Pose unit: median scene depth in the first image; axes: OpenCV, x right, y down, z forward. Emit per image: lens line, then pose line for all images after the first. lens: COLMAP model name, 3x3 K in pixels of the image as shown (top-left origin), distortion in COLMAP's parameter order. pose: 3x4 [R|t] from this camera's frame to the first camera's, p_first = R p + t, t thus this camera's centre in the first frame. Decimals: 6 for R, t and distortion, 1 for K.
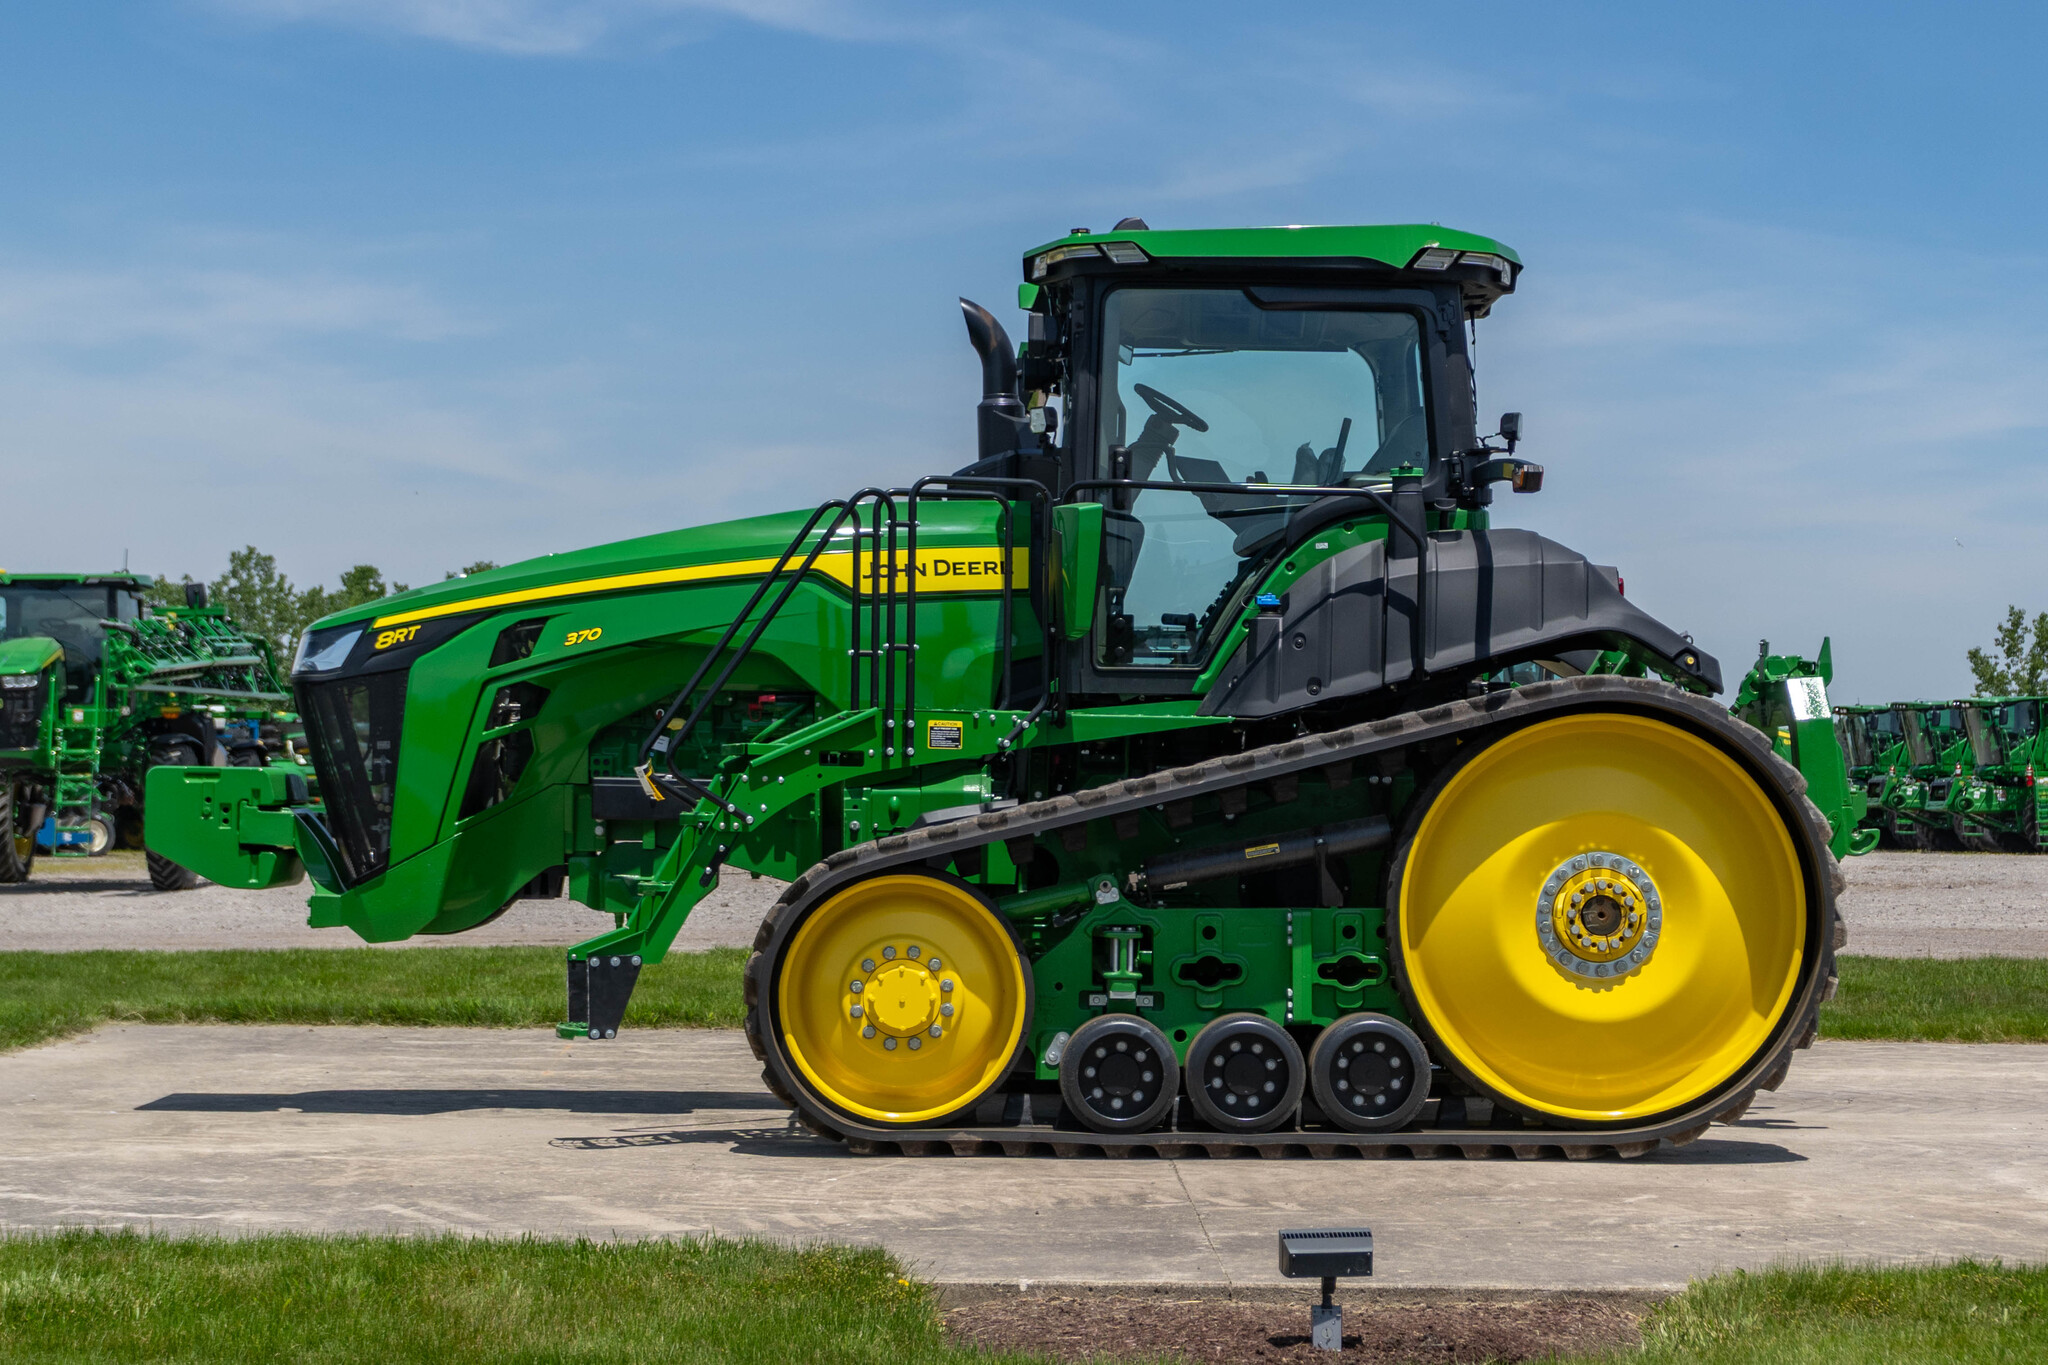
lens RADIAL K [[3958.1, 0, 1024.0], [0, 3958.1, 717.7], [0, 0, 1]] dist [0.111450, 0.235128]
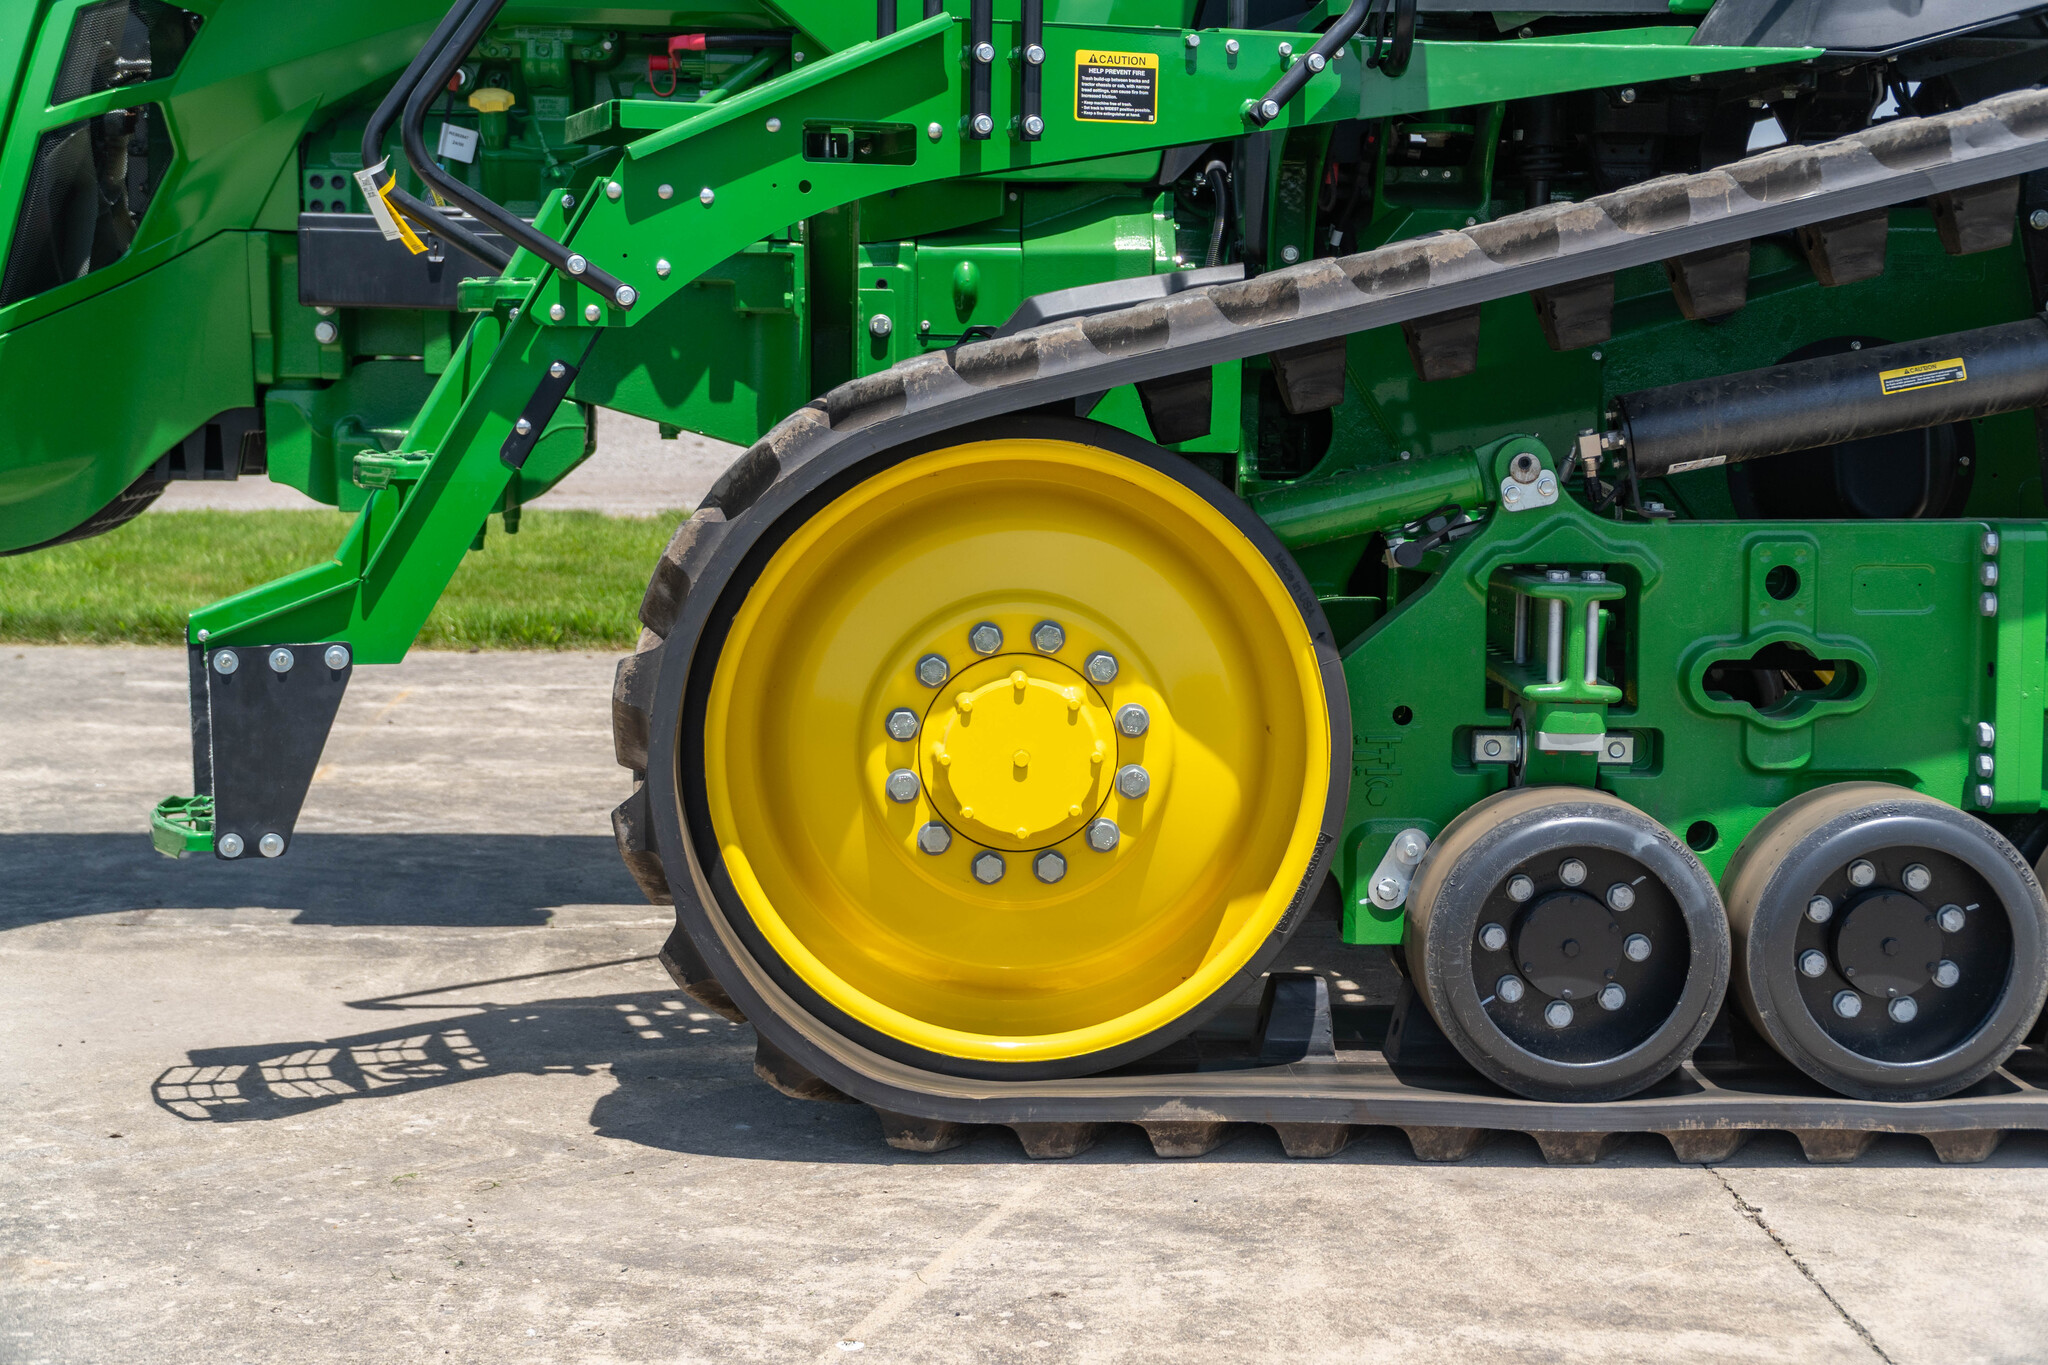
lens RADIAL K [[3958.1, 0, 1024.0], [0, 3958.1, 717.7], [0, 0, 1]] dist [0.111450, 0.235128]
pose [[0.999990, 0.000587, 0.004534, -0.031542], [-0.001112, 0.993166, 0.116705, 0.021153], [-0.004435, -0.116709, 0.993156, 0.601078]]
